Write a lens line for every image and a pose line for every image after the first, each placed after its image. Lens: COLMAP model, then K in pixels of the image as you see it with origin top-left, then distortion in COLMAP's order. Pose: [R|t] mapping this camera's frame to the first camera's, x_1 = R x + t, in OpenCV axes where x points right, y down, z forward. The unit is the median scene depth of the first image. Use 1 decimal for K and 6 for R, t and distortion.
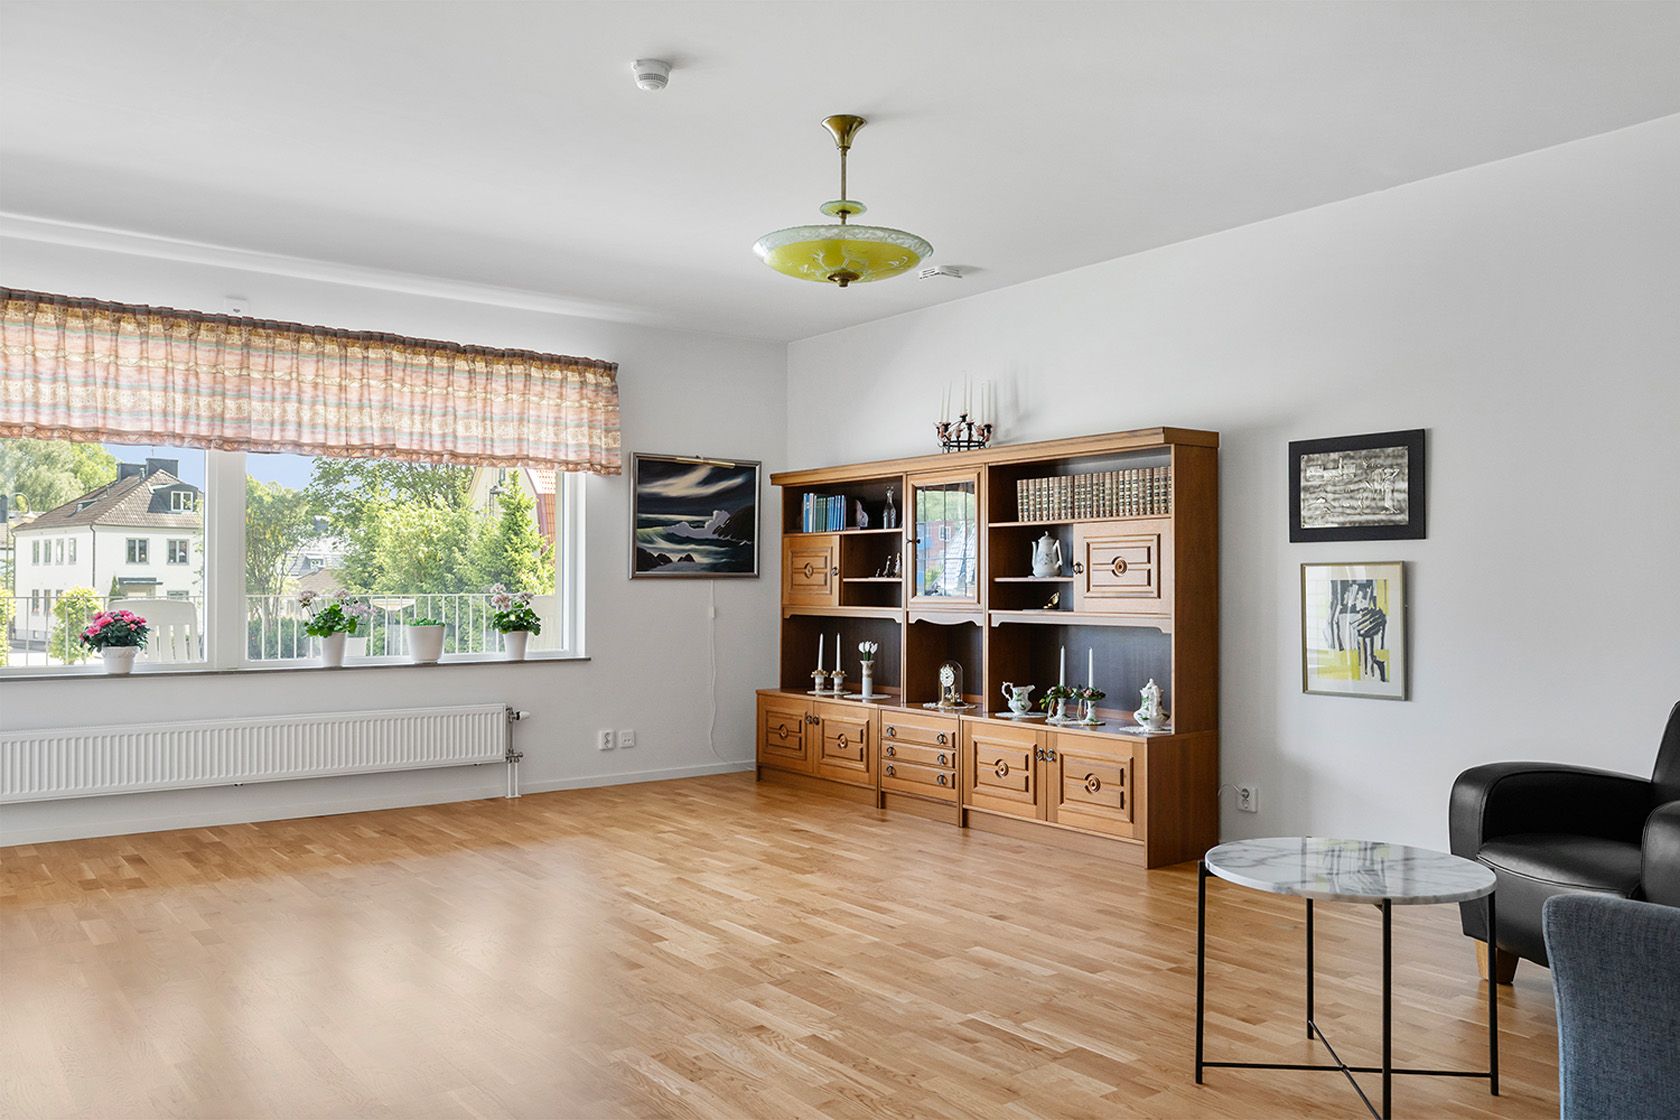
lens RADIAL K [[1283.4, 0, 839.8], [0, 1283.4, 594.9], [0, 0, 1]] dist [0.000242, -0.000522]
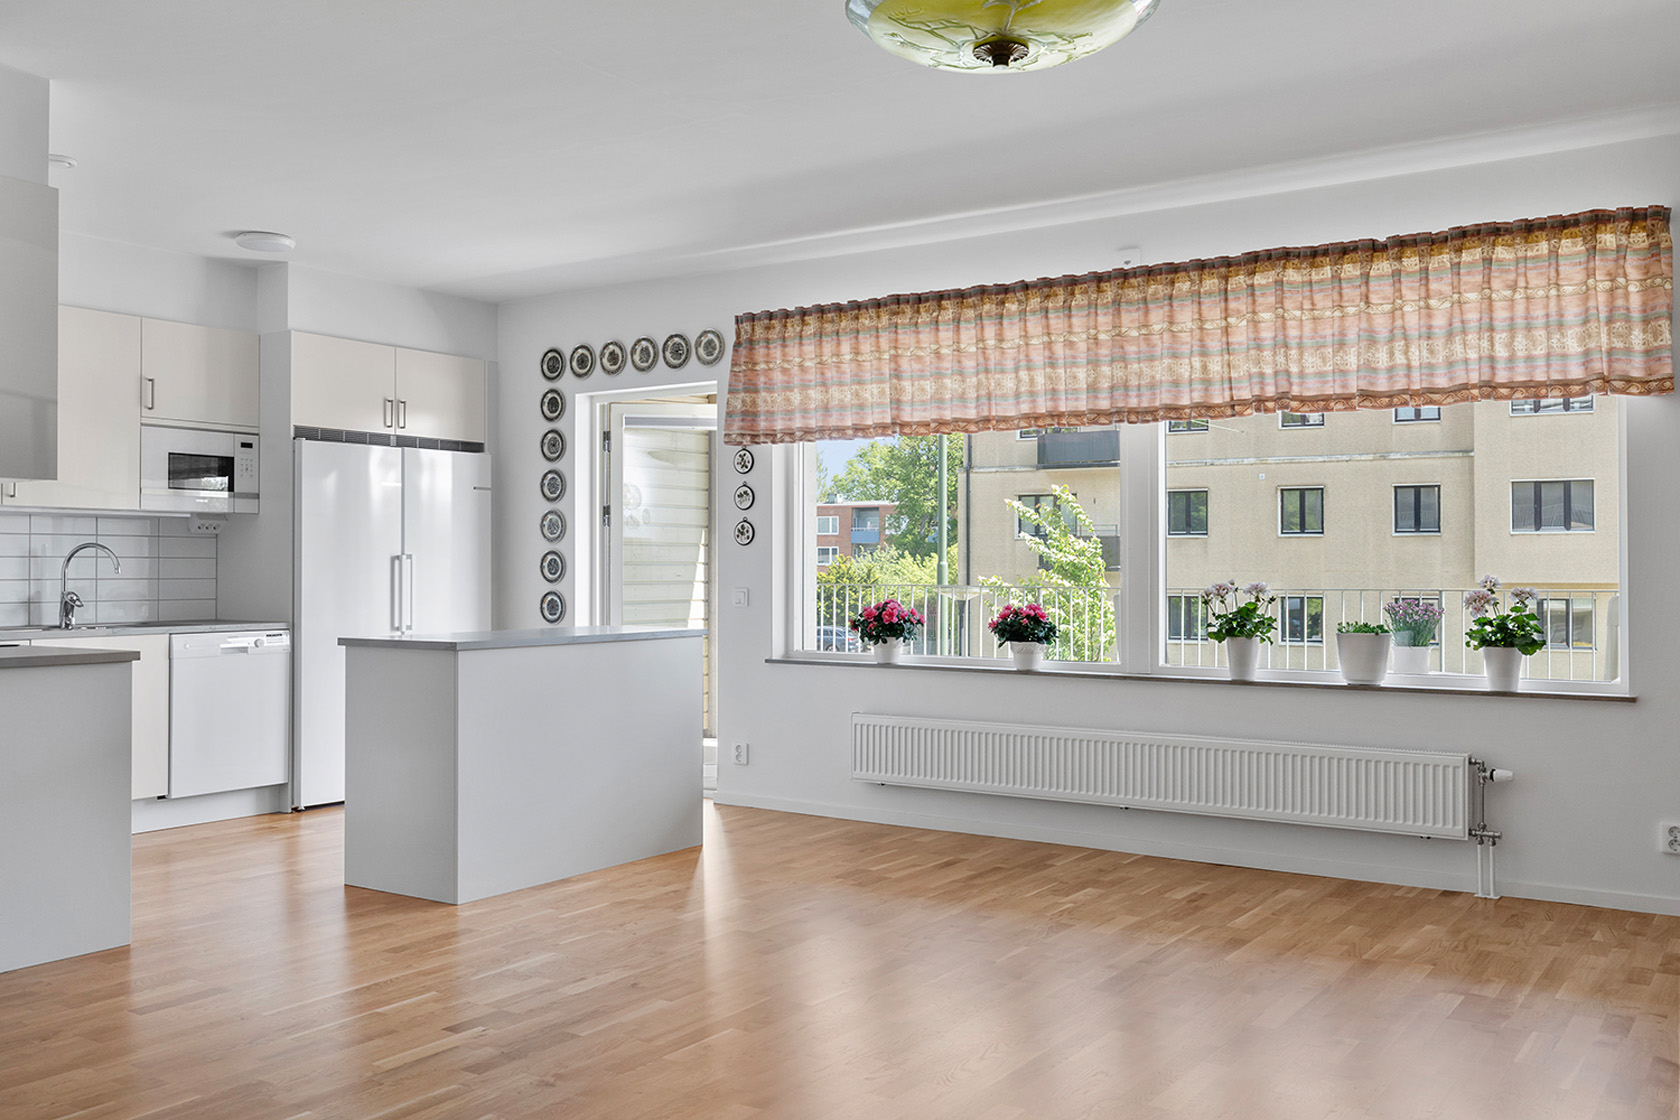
lens RADIAL K [[1844.3, 0, 840.0], [0, 1844.3, 560.0], [0, 0, 1]] dist [0.010887, 0.008094]
pose [[0.218617, -0.012070, -0.975736, 0.637731], [-0.009791, 0.999846, -0.014562, 0.000626], [0.975762, 0.012737, 0.218465, 0.487695]]
